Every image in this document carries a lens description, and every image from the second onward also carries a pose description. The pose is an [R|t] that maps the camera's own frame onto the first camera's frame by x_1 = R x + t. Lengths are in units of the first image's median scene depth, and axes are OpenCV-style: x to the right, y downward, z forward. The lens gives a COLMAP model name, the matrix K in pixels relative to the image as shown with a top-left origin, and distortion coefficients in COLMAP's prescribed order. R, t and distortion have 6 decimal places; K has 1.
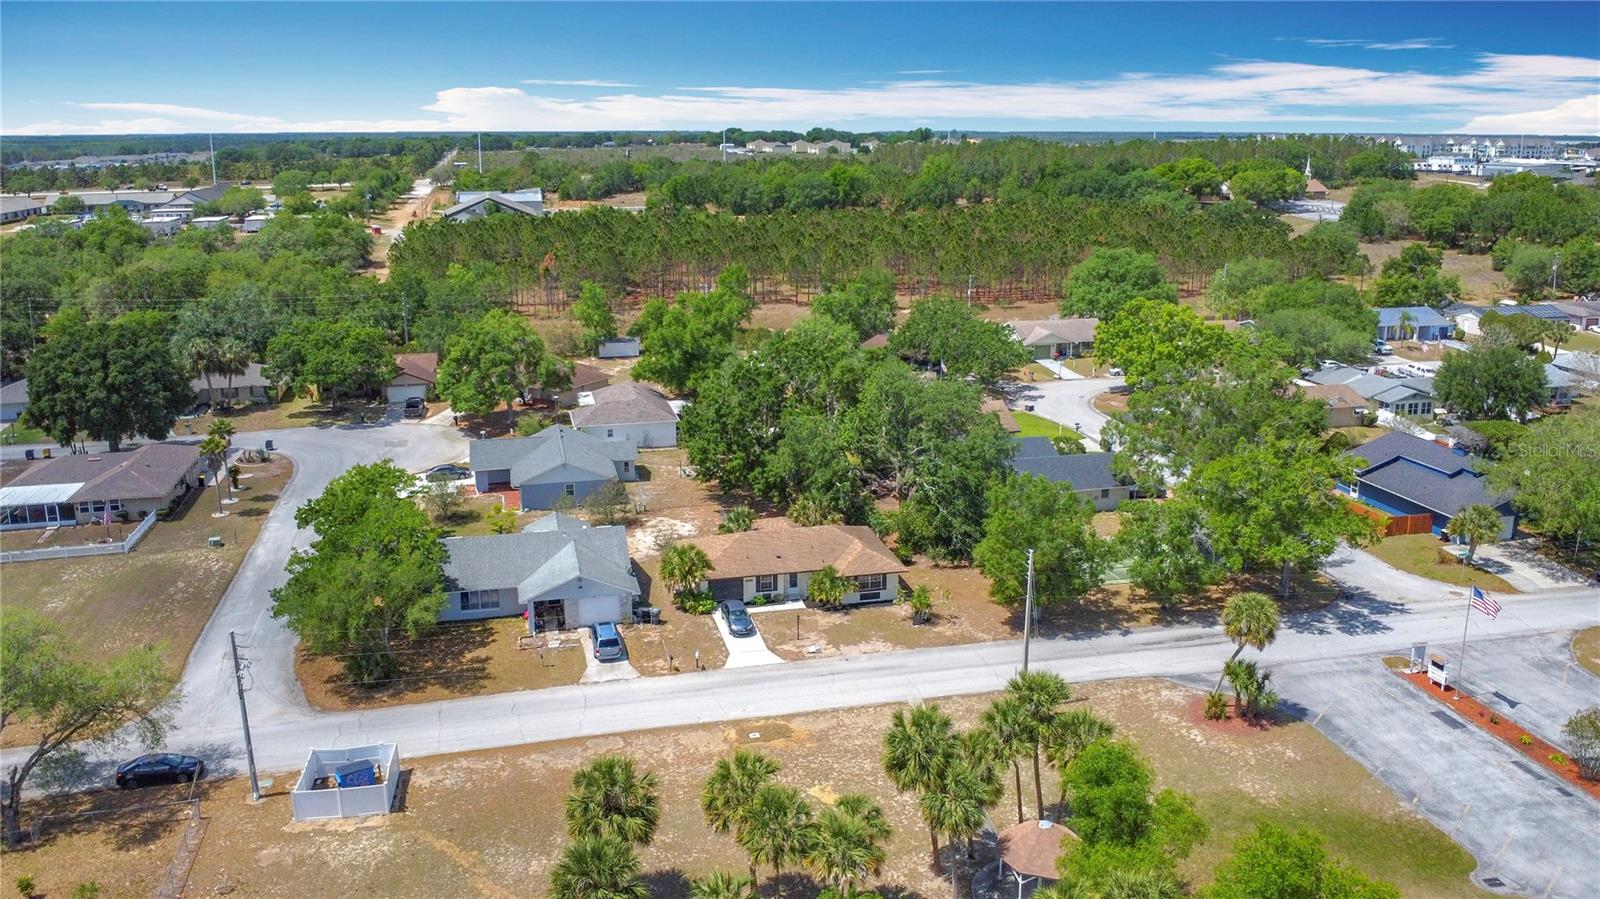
lens RADIAL K [[1174.9, 0, 800.0], [0, 1174.9, 449.5], [0, 0, 1]] dist [-0.028747, -0.010860]
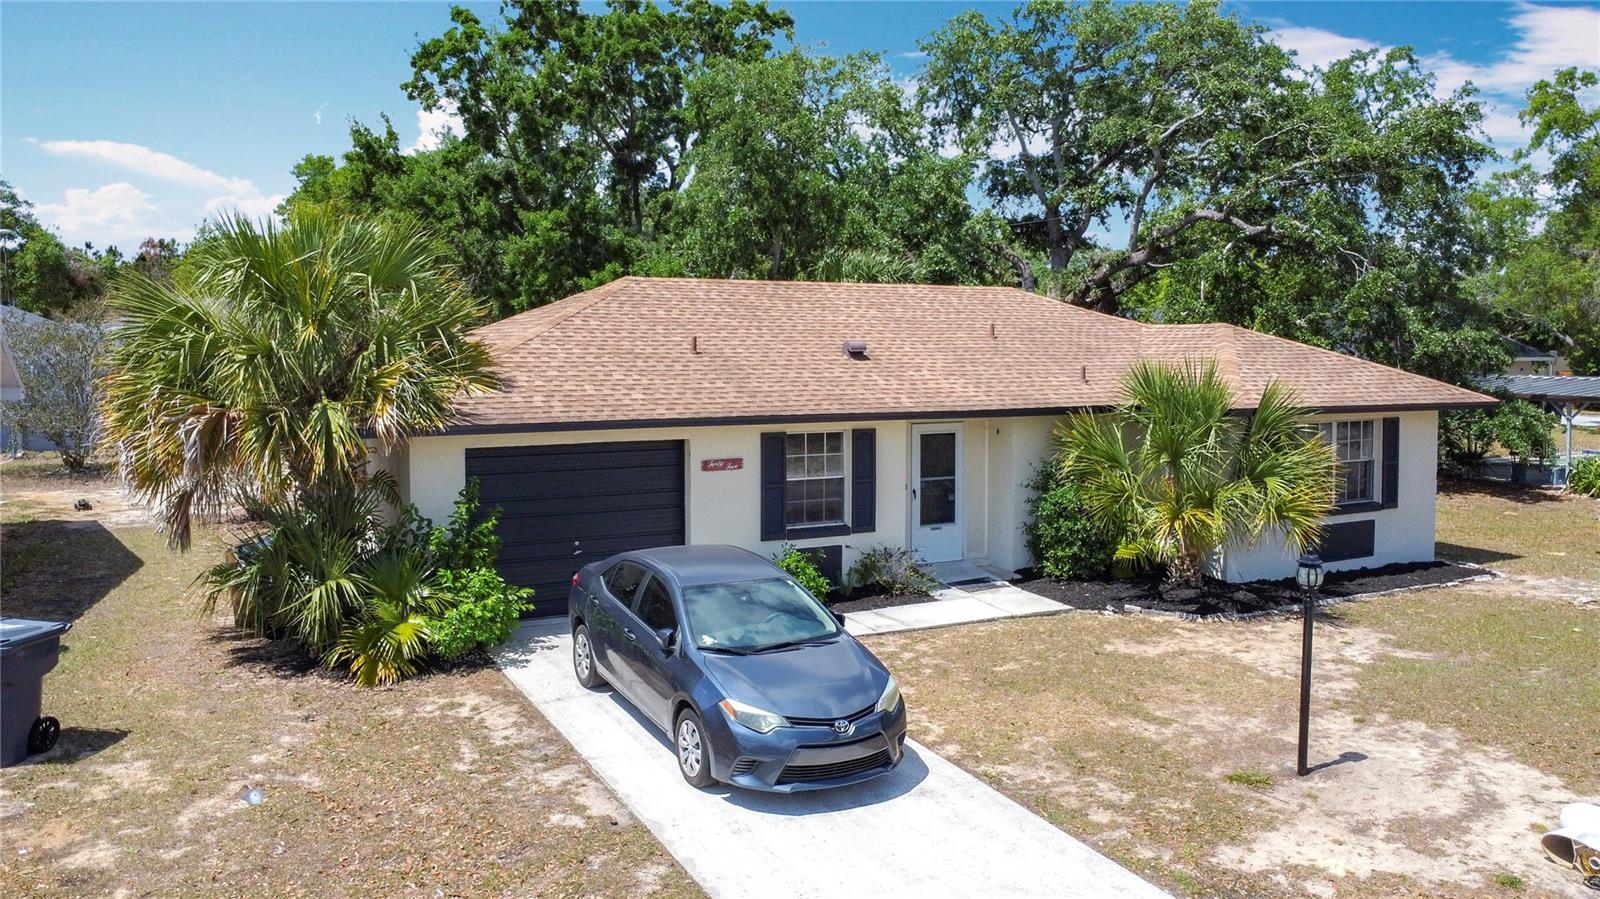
lens RADIAL K [[1174.9, 0, 800.0], [0, 1174.9, 449.5], [0, 0, 1]] dist [-0.028747, -0.010860]
pose [[0.968645, -0.013931, 0.248058, -0.073508], [0.054899, 0.985748, -0.159016, 0.136853], [-0.242308, 0.167648, 0.955605, 0.844190]]
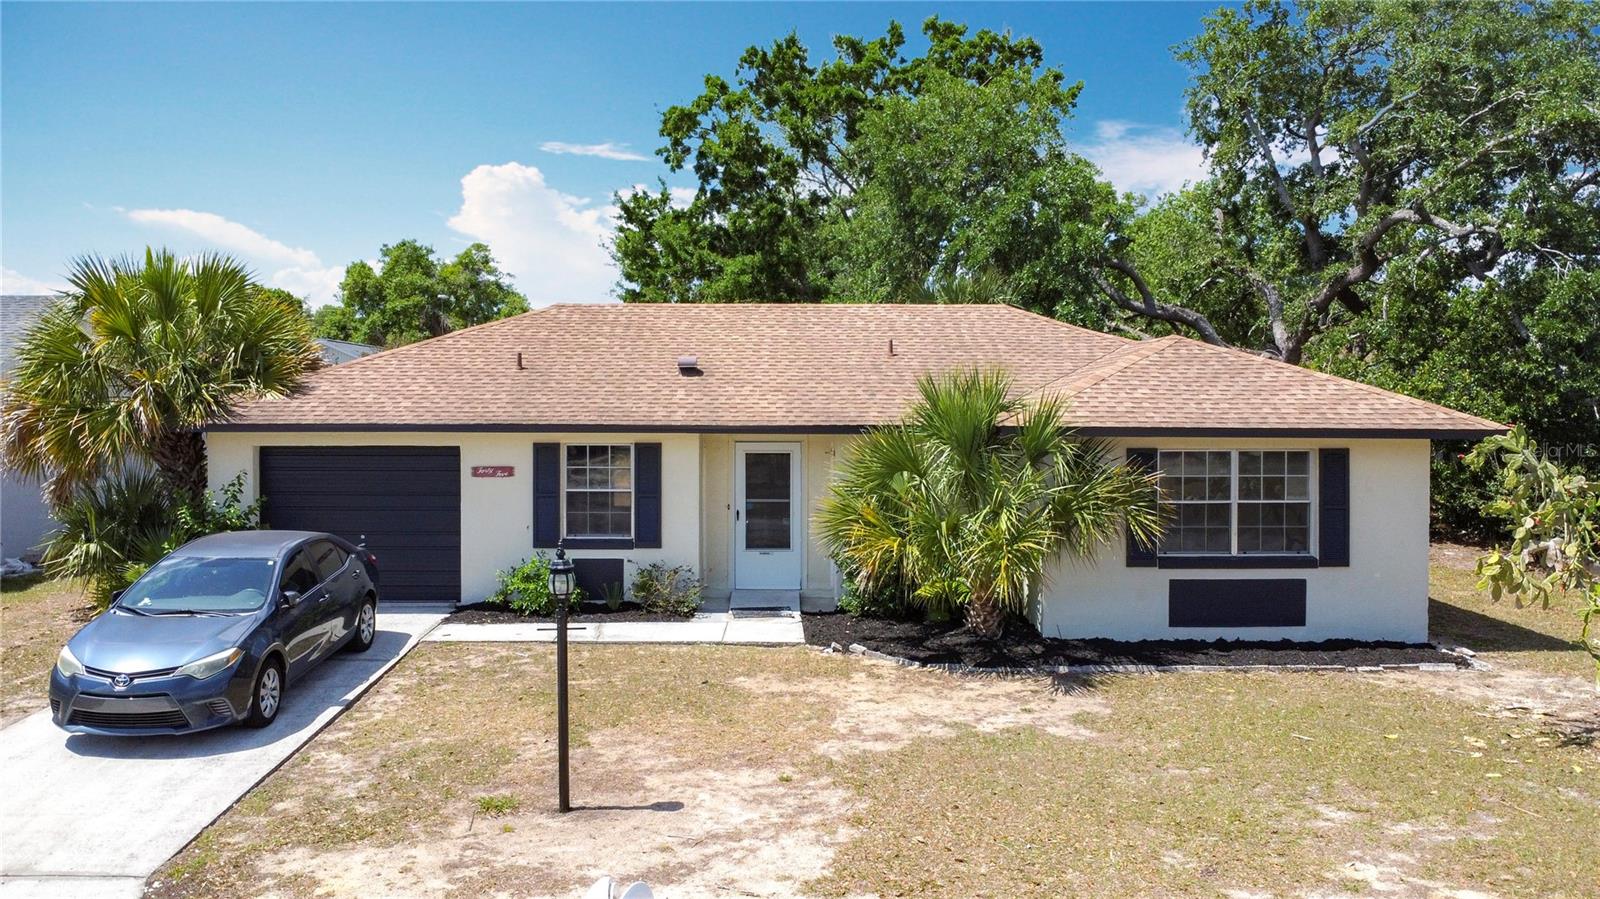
lens RADIAL K [[1174.9, 0, 800.0], [0, 1174.9, 449.5], [0, 0, 1]] dist [-0.028747, -0.010860]
pose [[0.977129, 0.018689, -0.211826, 0.036516], [-0.063448, 0.976381, -0.206532, 0.141684], [0.202963, 0.215248, 0.955235, 0.848346]]
